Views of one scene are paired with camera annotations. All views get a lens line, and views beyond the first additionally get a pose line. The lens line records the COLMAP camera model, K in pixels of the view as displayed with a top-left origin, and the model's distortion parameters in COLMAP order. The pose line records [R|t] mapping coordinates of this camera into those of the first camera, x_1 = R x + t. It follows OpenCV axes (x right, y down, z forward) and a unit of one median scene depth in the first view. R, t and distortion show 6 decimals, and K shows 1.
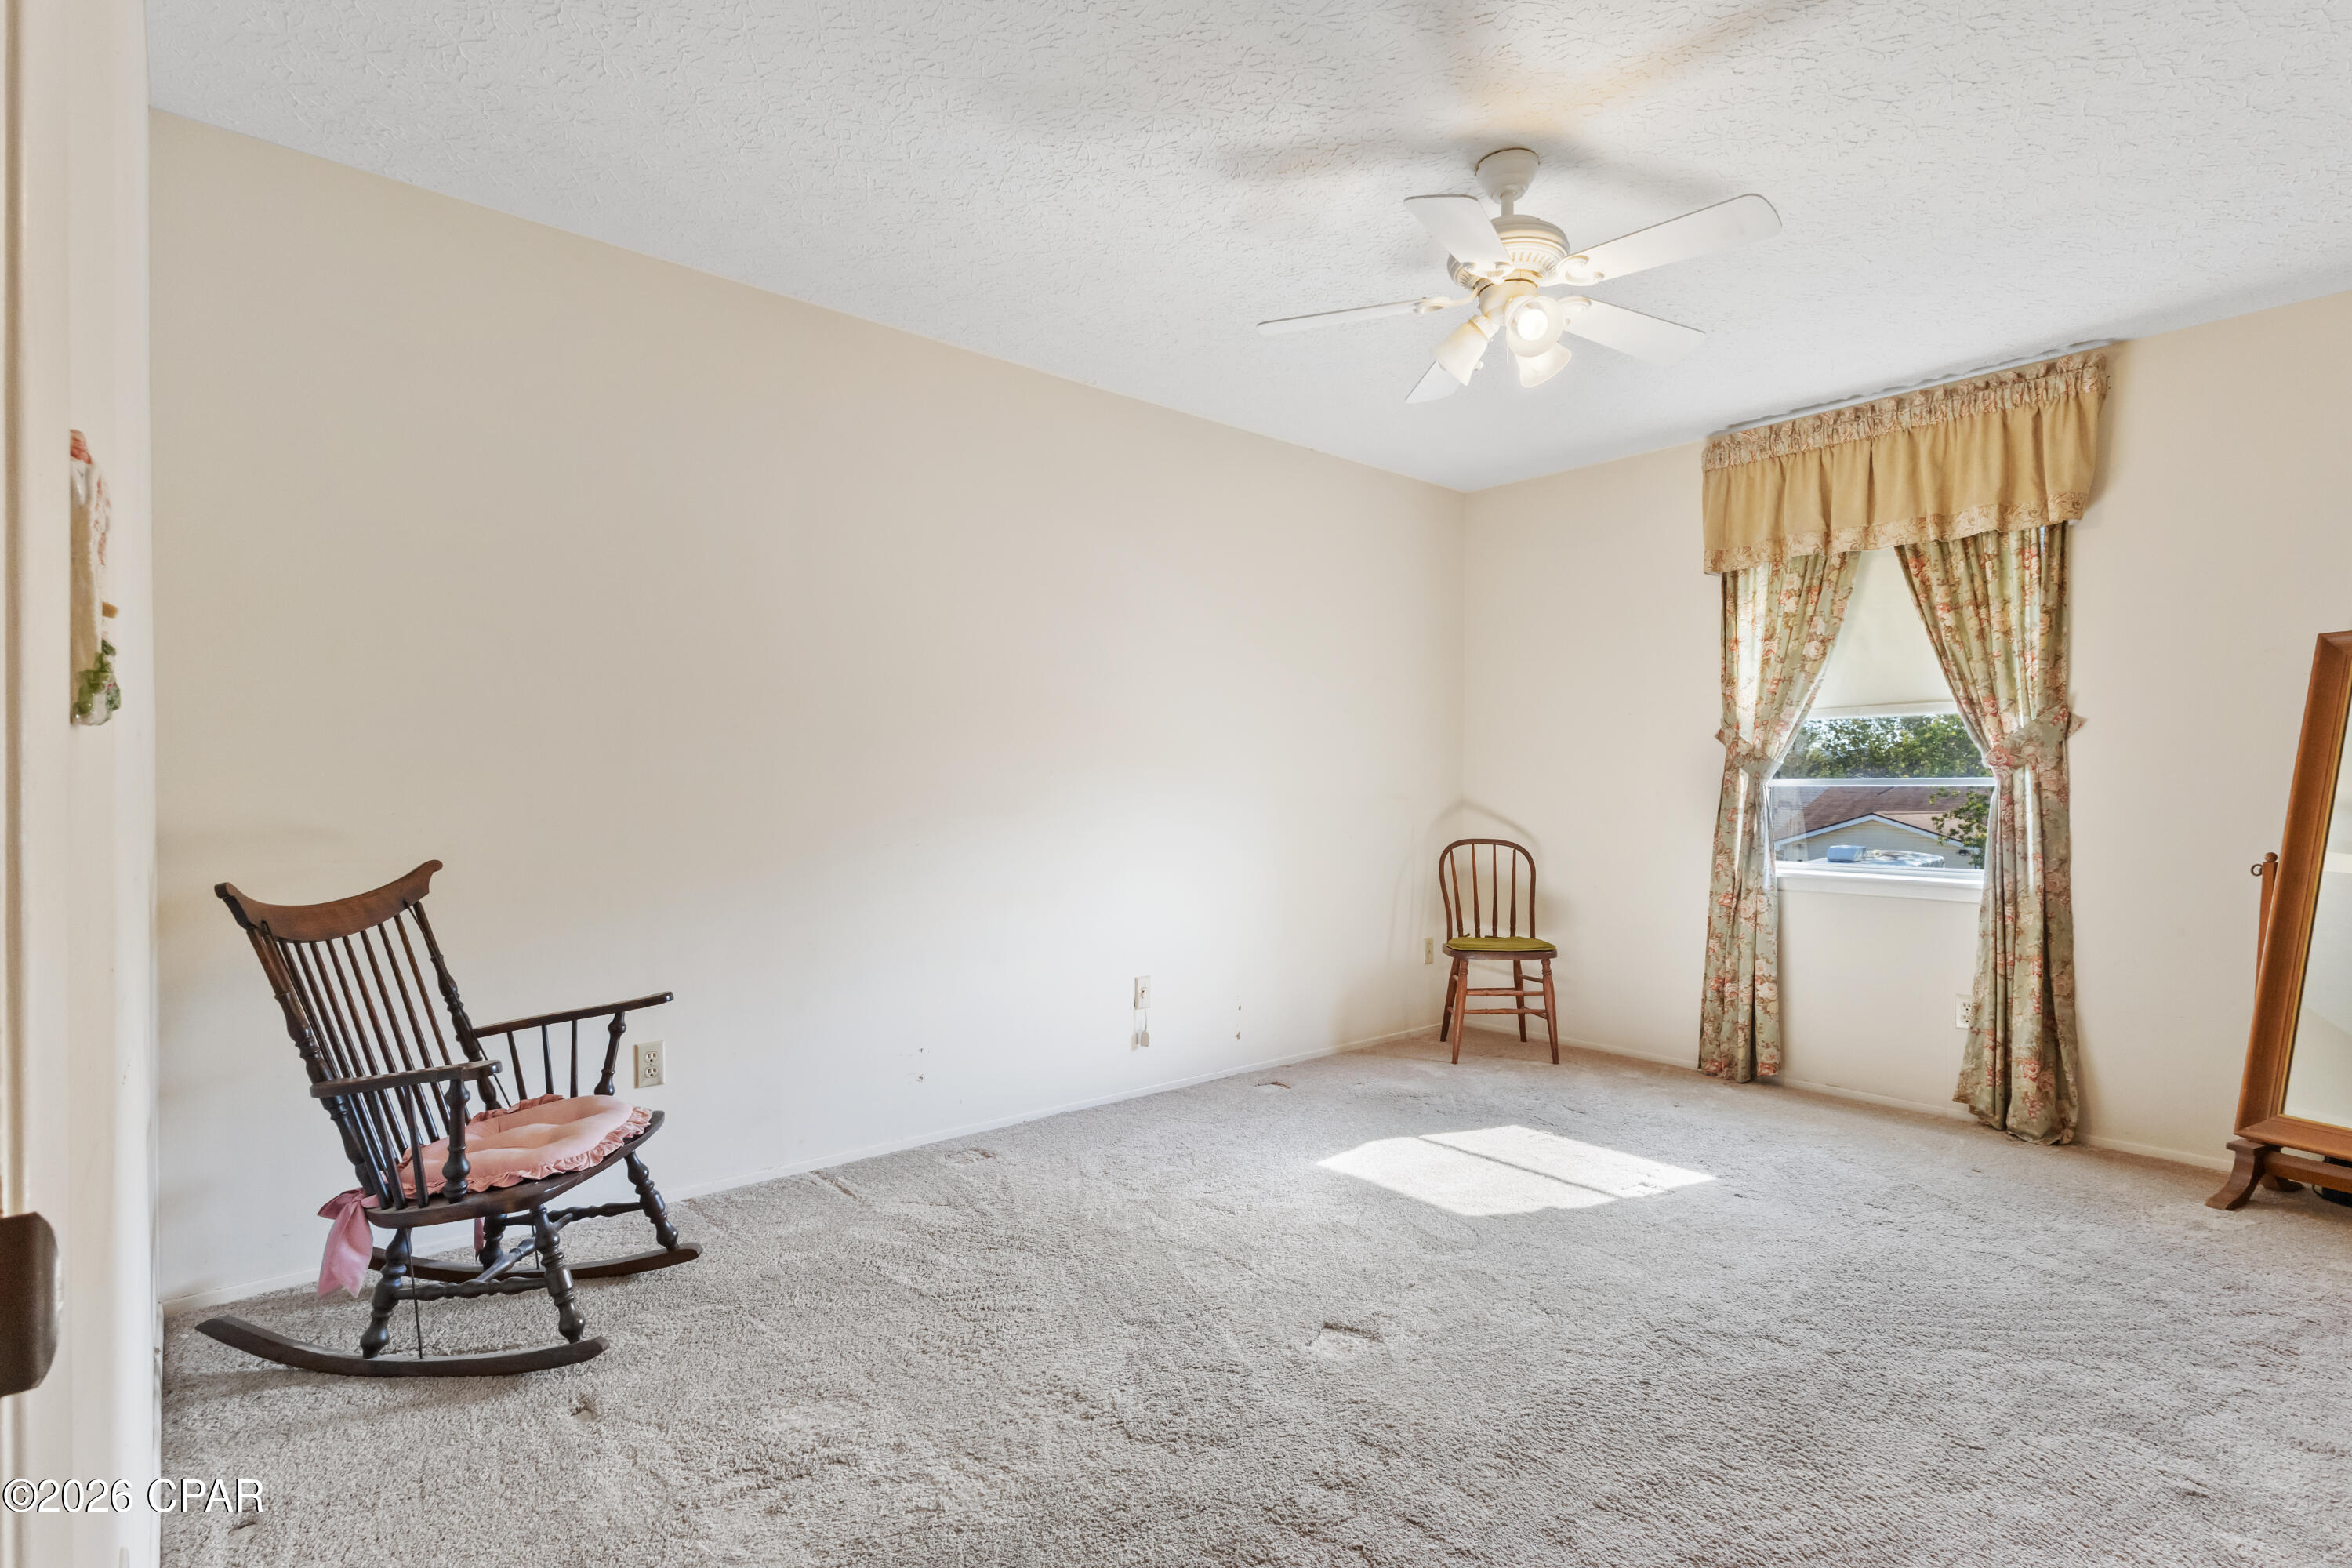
lens RADIAL K [[1097.6, 0, 1176.0], [0, 1097.6, 784.0], [0, 0, 1]] dist [0.002127, 0.000442]
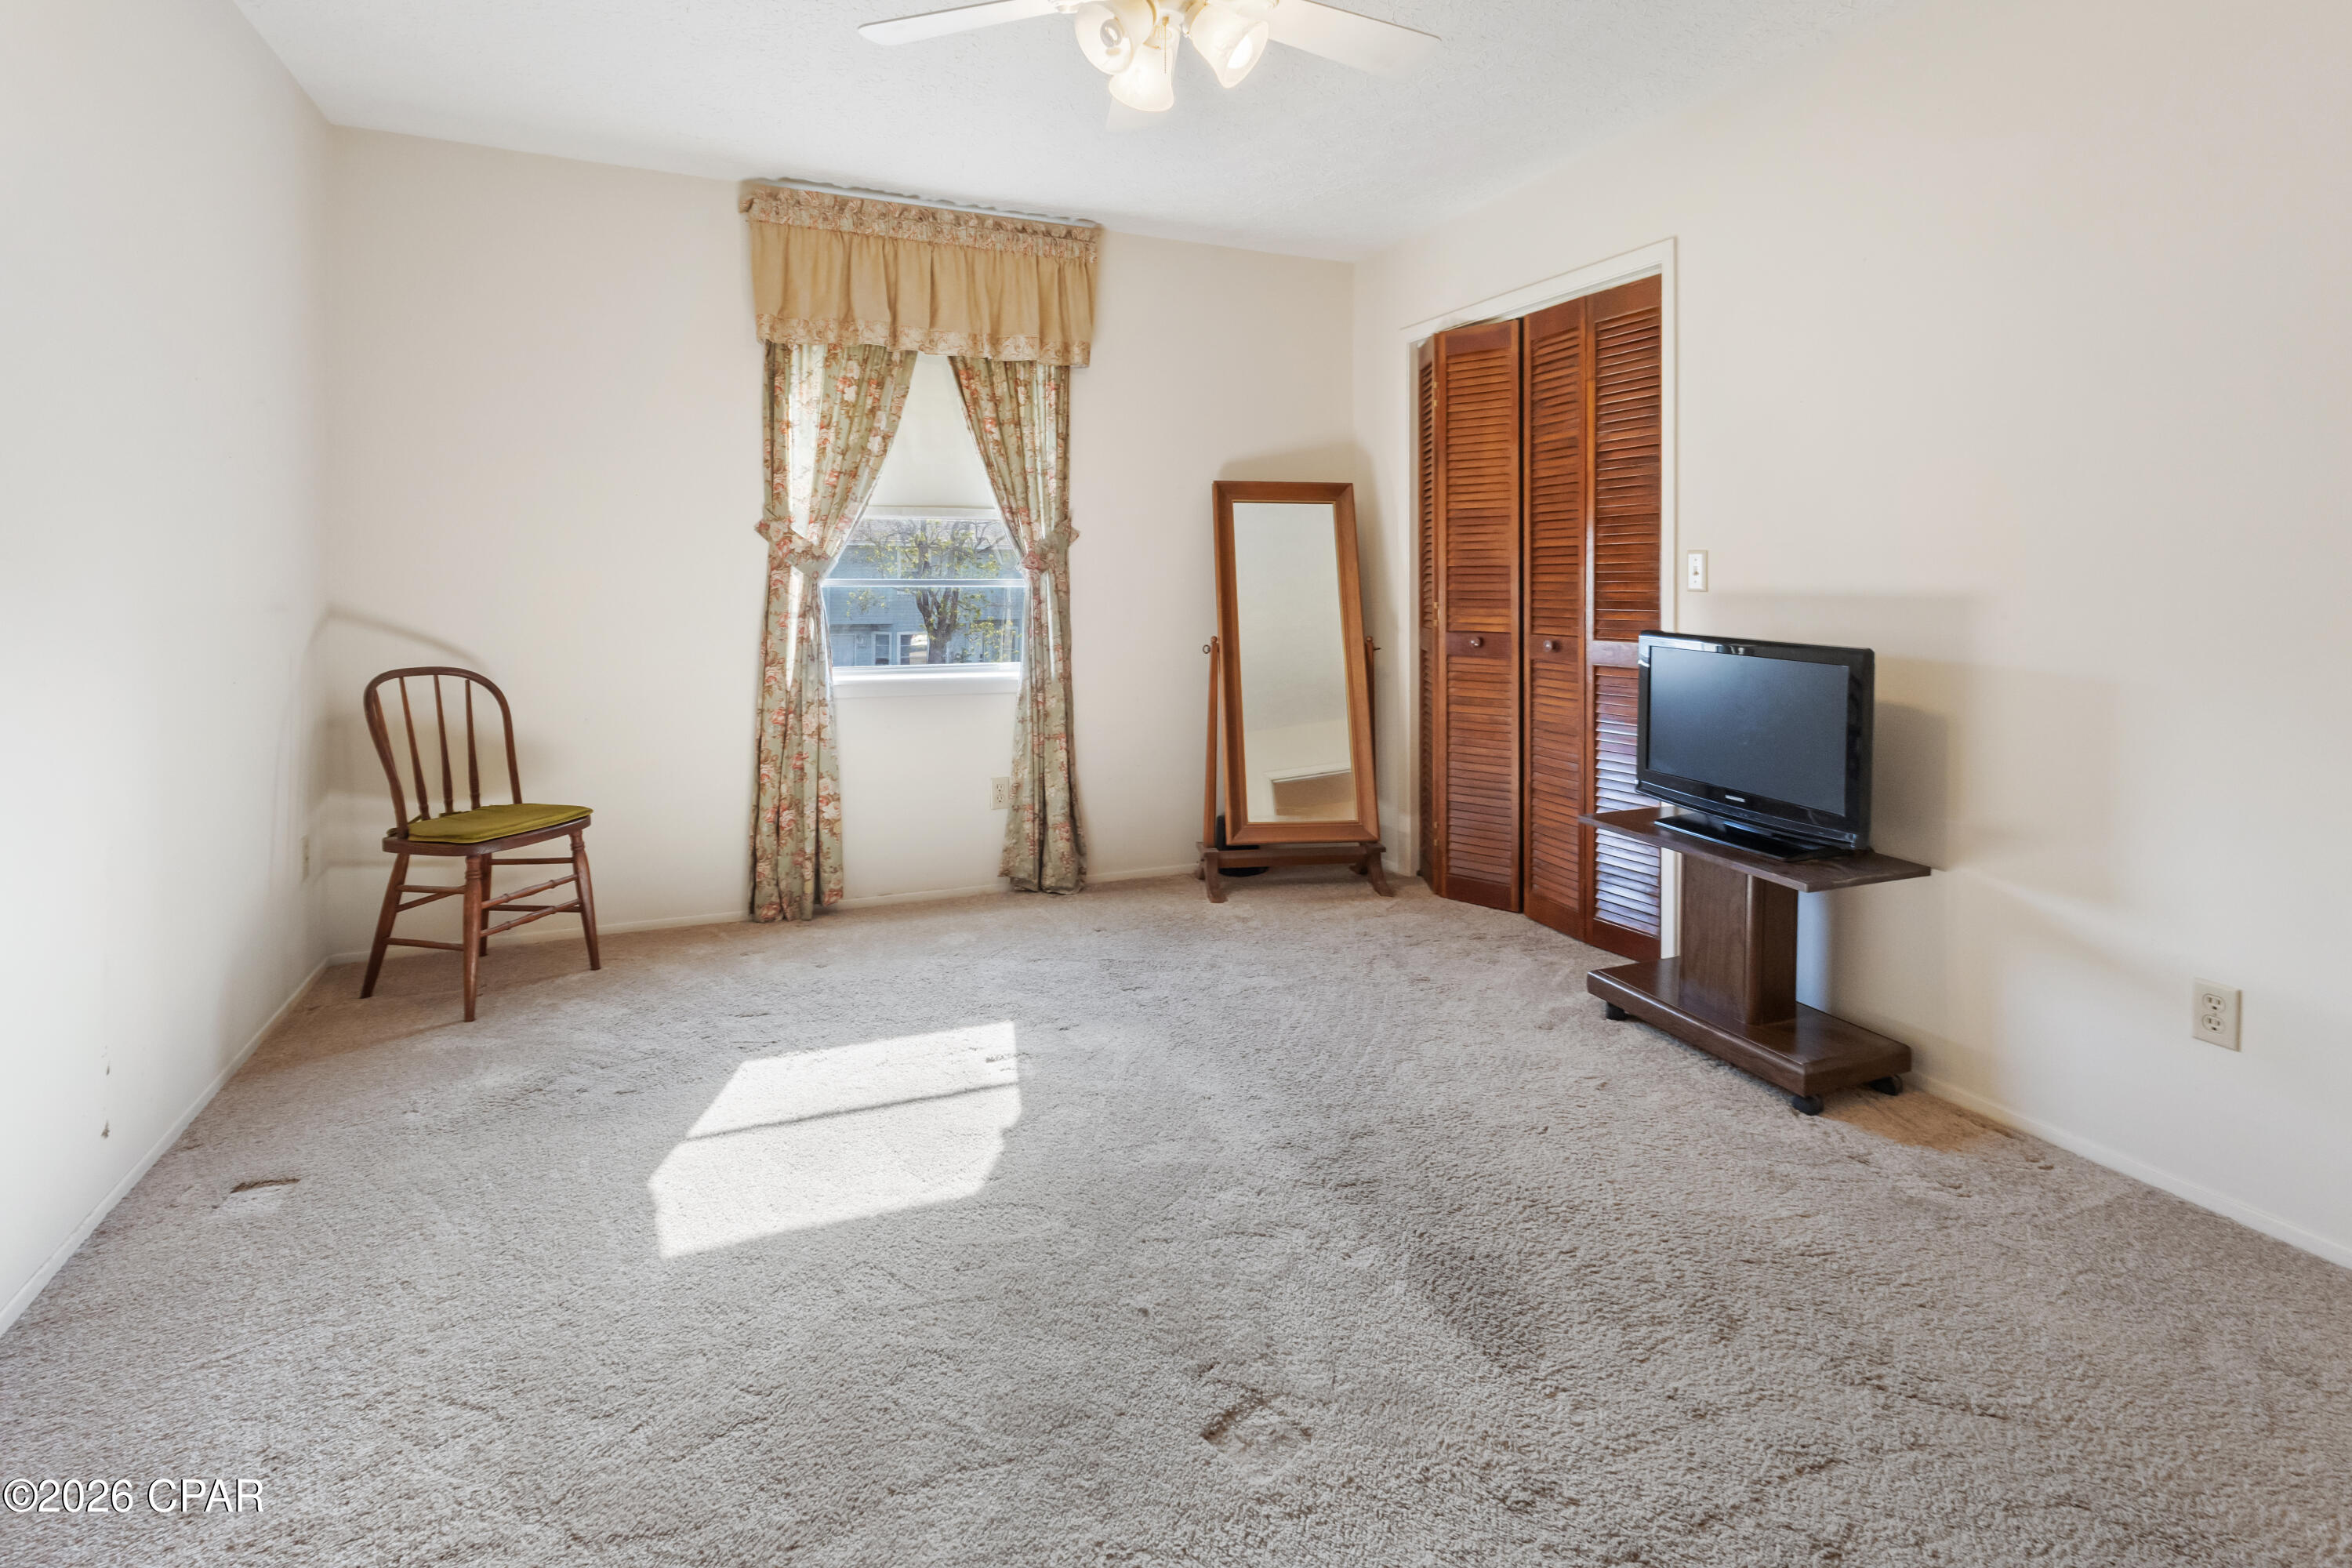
lens RADIAL K [[1141.2, 0, 1176.6], [0, 1141.2, 563.8], [0, 0, 1]] dist [0.002650, 0.000469]
pose [[0.305582, 0.009062, 0.952123, -0.297693], [-0.007897, 0.999944, -0.006982, -0.014011], [-0.952133, -0.005385, 0.305637, 0.460185]]
